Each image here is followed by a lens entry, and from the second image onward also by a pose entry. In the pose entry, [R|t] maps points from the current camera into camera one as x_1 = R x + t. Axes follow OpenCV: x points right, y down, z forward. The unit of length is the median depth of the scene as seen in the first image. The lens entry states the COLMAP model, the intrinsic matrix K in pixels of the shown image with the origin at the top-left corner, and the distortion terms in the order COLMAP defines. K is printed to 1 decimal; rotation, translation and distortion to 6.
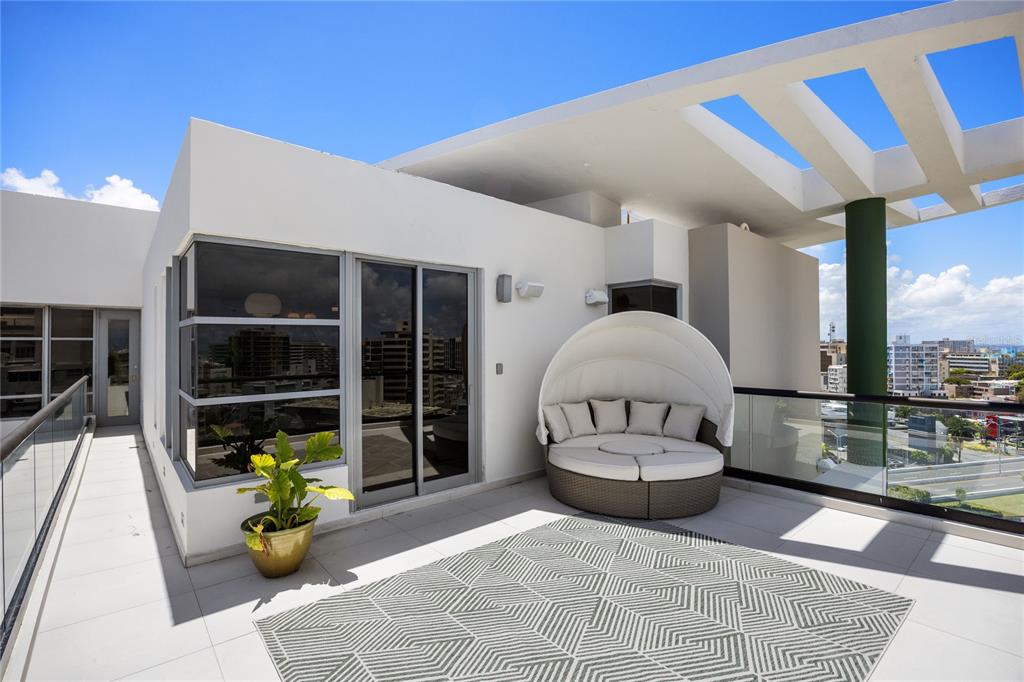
lens RADIAL K [[462.3, 0, 516.6], [0, 462.3, 345.4], [0, 0, 1]] dist [-0.014827, 0.000121]
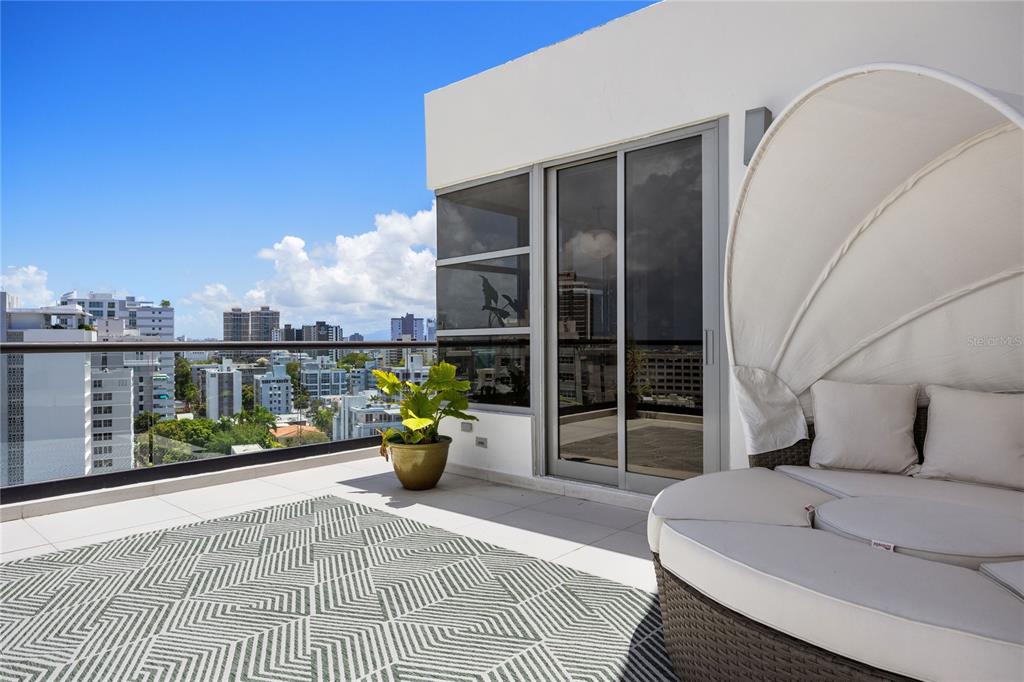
lens RADIAL K [[610.7, 0, 512.0], [0, 610.7, 341.0], [0, 0, 1]] dist [-0.000783, -0.000260]
pose [[0.139791, 0.004485, -0.990171, 0.736598], [0.009074, 0.999942, 0.005810, 0.113386], [0.990140, -0.009797, 0.139742, 0.807288]]
